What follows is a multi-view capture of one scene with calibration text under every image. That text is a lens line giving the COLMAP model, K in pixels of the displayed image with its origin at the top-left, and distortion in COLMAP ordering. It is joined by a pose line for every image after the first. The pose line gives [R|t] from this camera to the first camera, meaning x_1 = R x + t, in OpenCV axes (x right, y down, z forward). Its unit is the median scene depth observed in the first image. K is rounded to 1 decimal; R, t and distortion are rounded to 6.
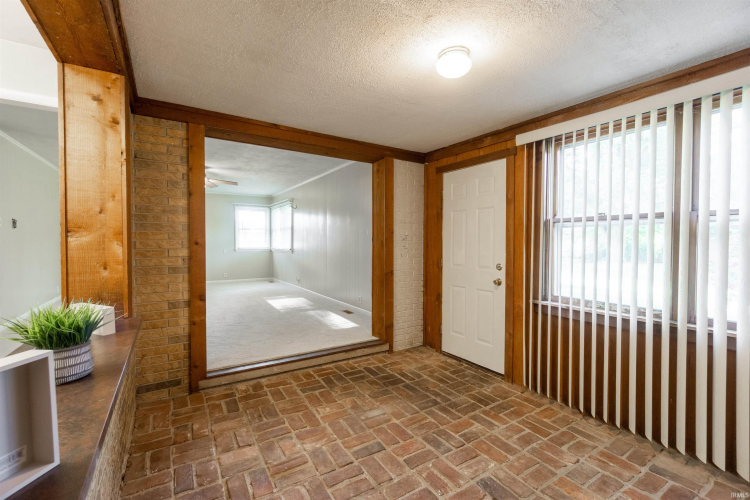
lens RADIAL K [[325.3, 0, 374.5], [0, 325.3, 247.4], [0, 0, 1]] dist [0.003903, 0.000526]
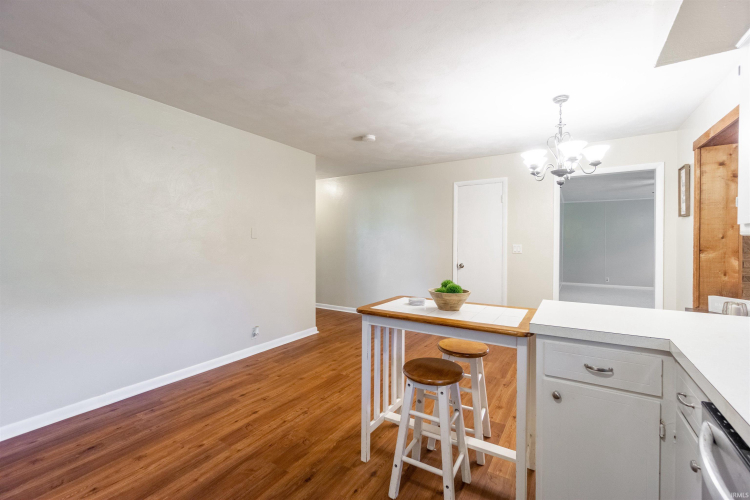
lens RADIAL K [[325.3, 0, 376.4], [0, 325.3, 246.0], [0, 0, 1]] dist [0.003903, 0.000526]
pose [[0.436332, 0.000672, -0.899786, -0.104270], [-0.019617, 0.999769, -0.008765, -0.014303], [0.899572, 0.021475, 0.436244, -0.661239]]
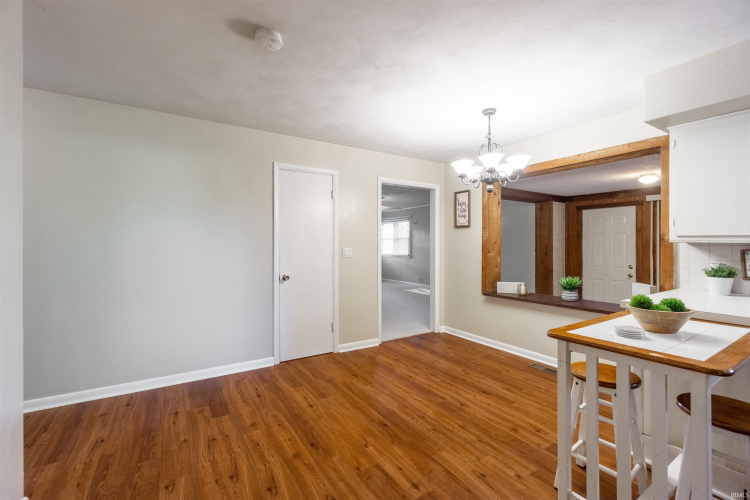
lens RADIAL K [[325.3, 0, 376.9], [0, 325.3, 247.7], [0, 0, 1]] dist [0.003903, 0.000526]
pose [[0.999988, -0.004408, 0.002222, -0.998586], [0.004429, 0.999948, -0.009239, -0.034665], [-0.002182, 0.009249, 0.999955, -0.764126]]
